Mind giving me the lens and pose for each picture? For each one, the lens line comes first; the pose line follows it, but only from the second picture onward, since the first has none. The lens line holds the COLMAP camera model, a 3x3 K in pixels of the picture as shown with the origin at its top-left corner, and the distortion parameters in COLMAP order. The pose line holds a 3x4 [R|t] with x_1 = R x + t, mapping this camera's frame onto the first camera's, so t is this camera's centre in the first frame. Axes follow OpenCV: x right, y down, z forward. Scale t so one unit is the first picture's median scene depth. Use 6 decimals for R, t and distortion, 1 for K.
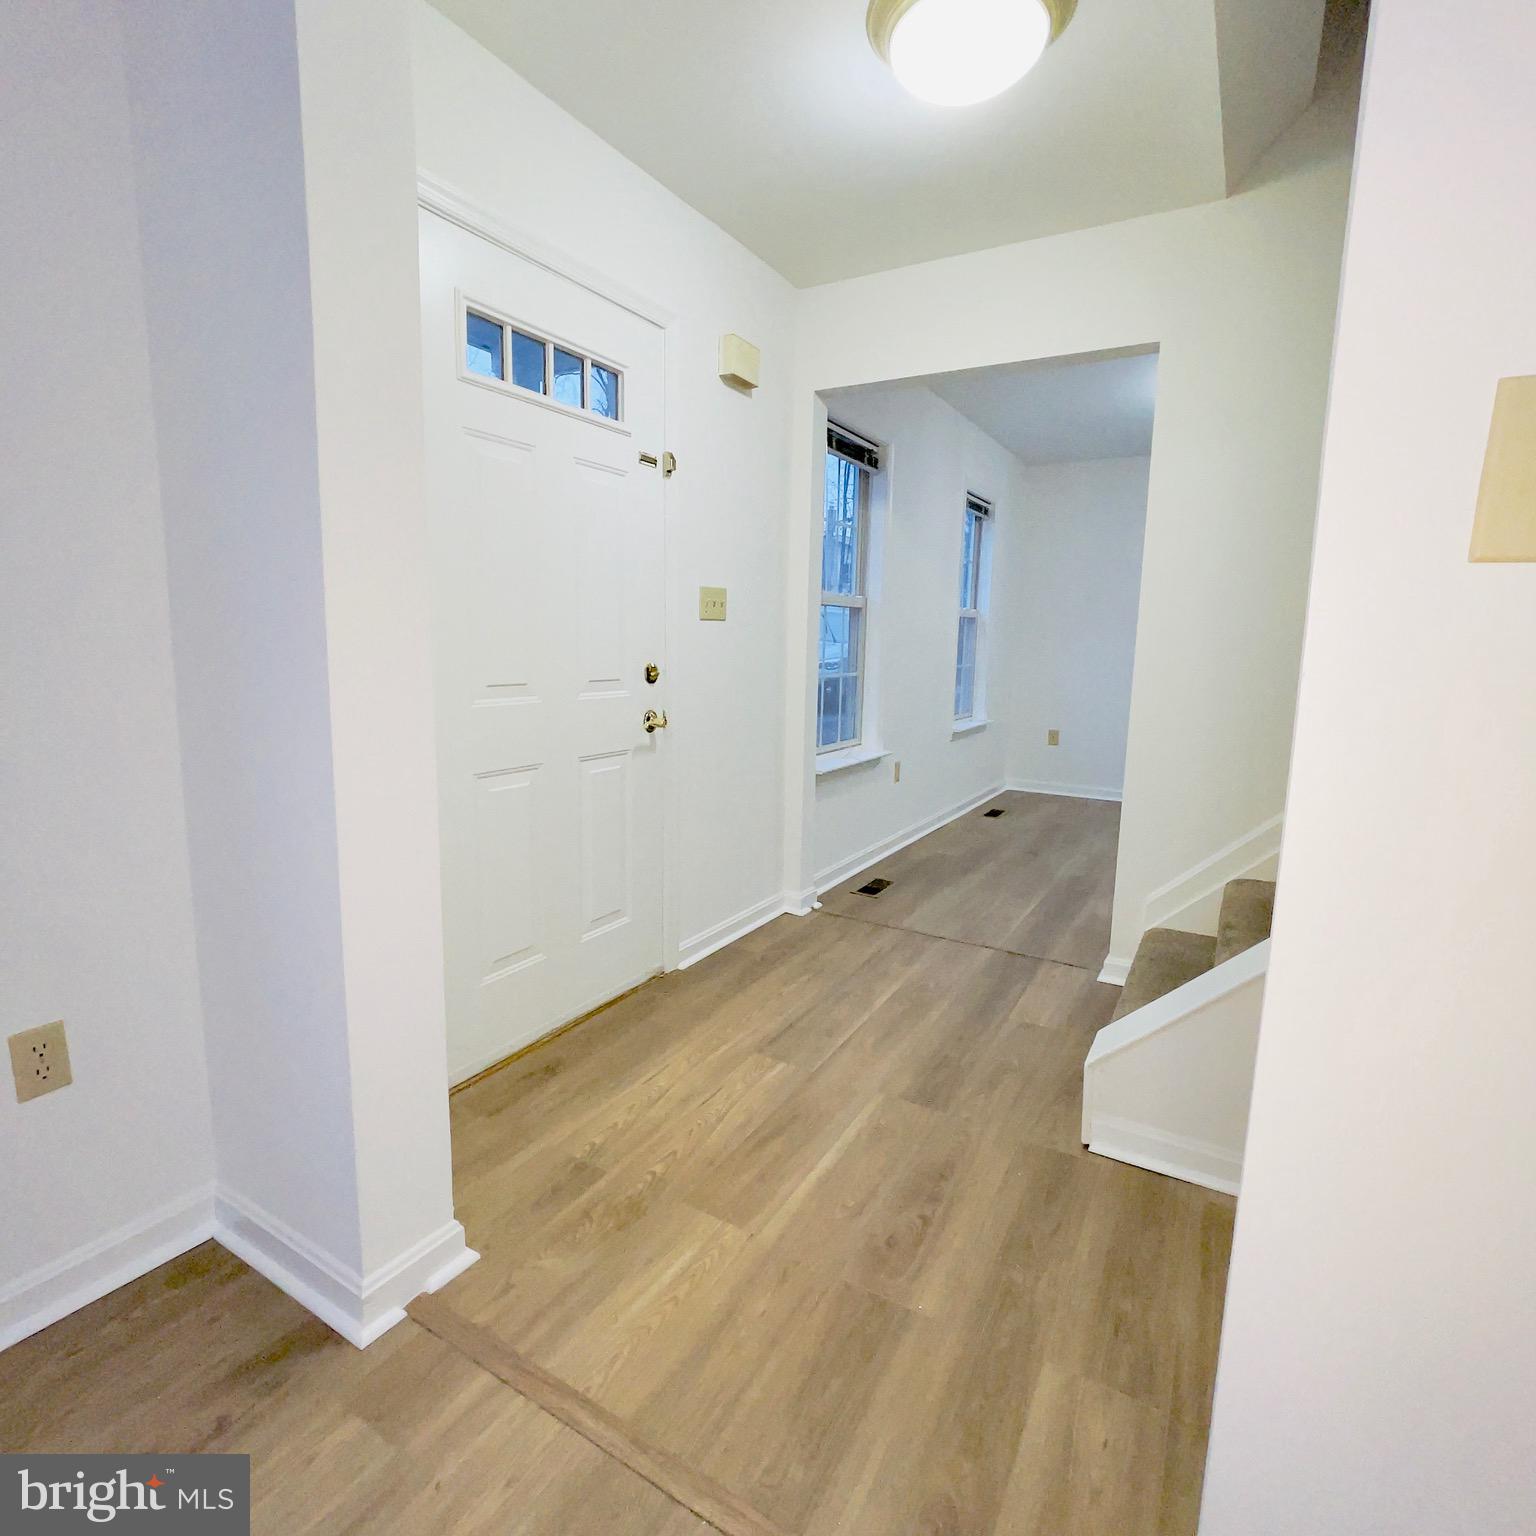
lens RADIAL K [[814.8, 0, 767.2], [0, 814.8, 766.6], [0, 0, 1]] dist [-0.002540, -0.000417]
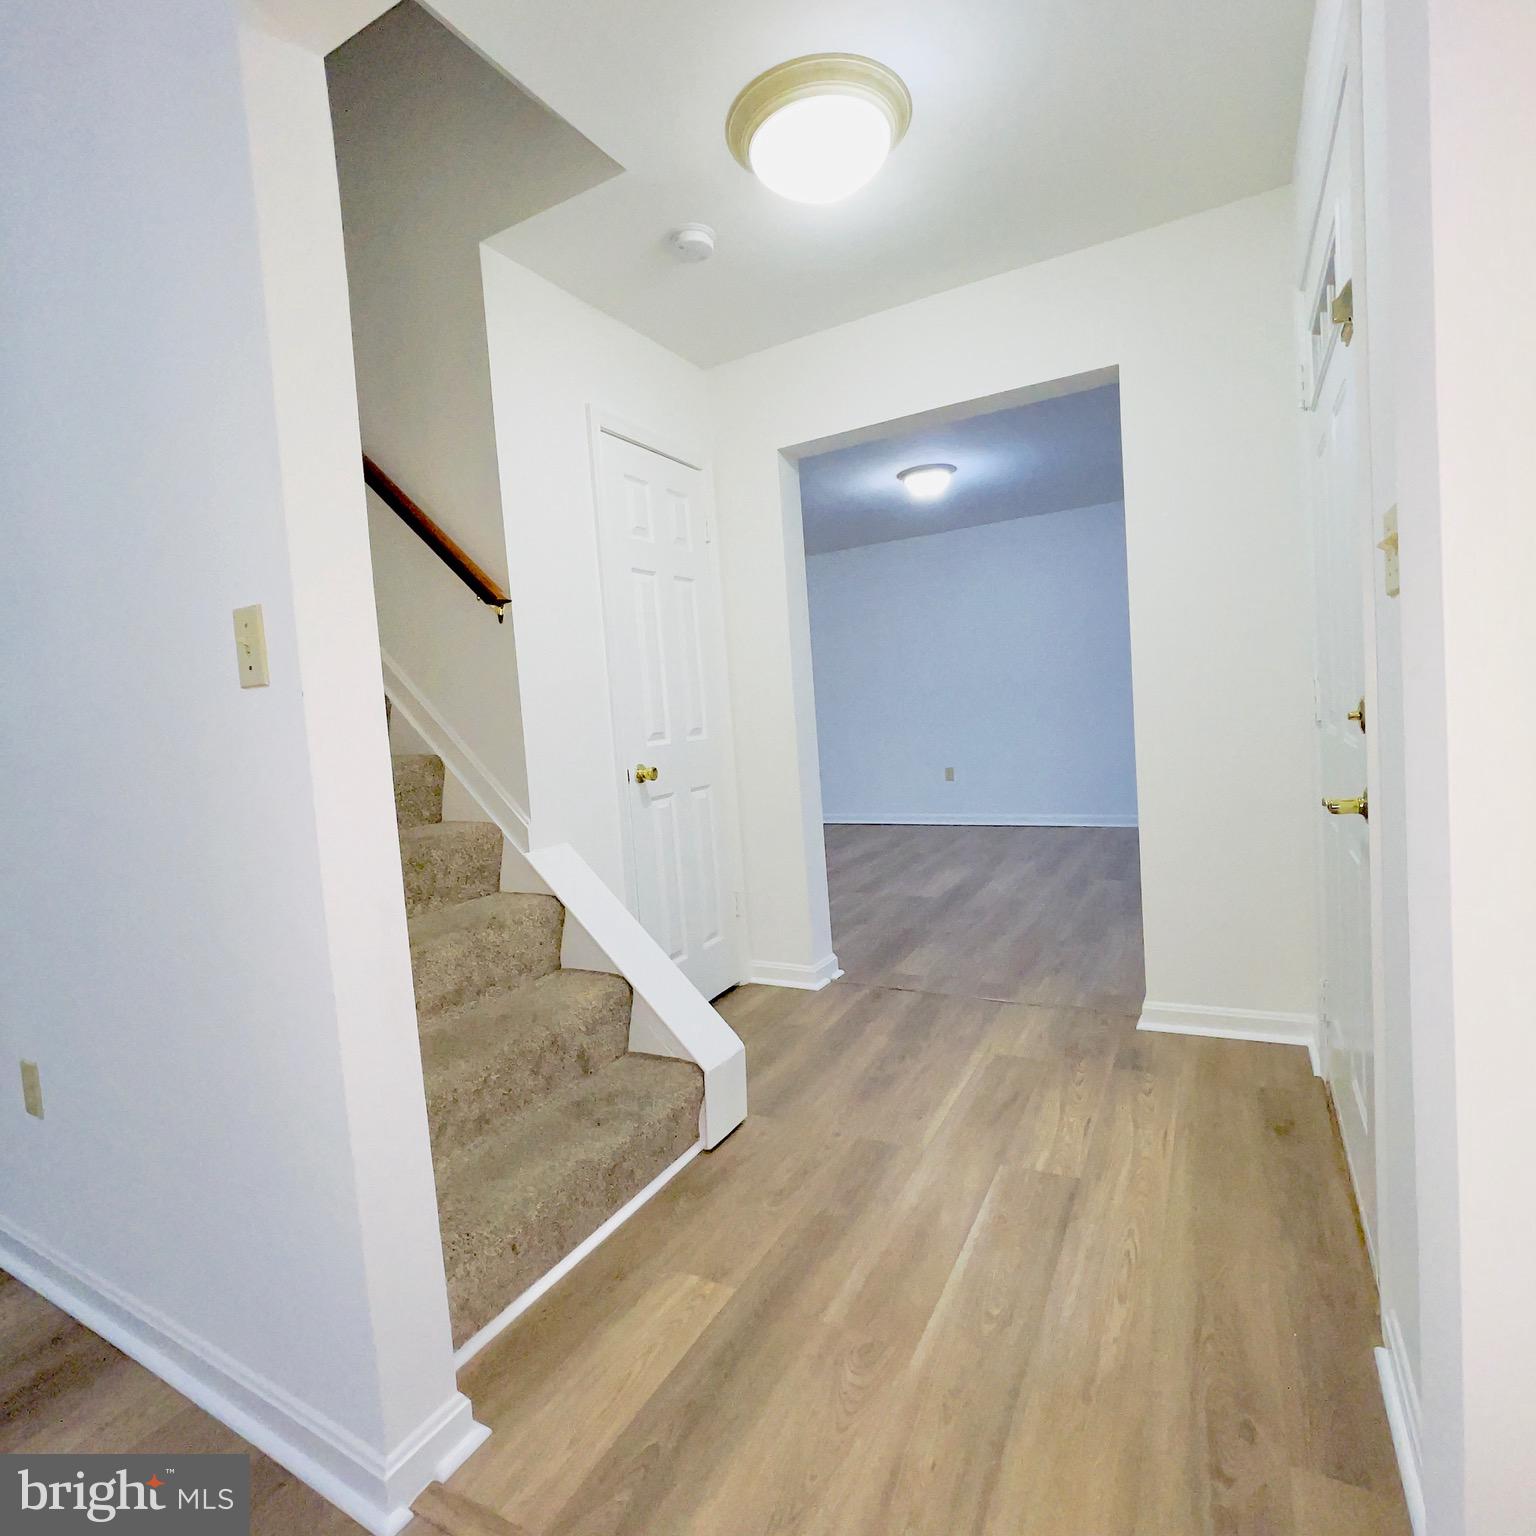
lens RADIAL K [[814.8, 0, 767.0], [0, 814.8, 765.5], [0, 0, 1]] dist [-0.002540, -0.000417]
pose [[-0.998136, 0.057729, -0.019785, 0.298306], [0.051752, 0.972549, 0.226872, -0.258673], [0.032339, 0.225425, -0.973724, 1.736347]]
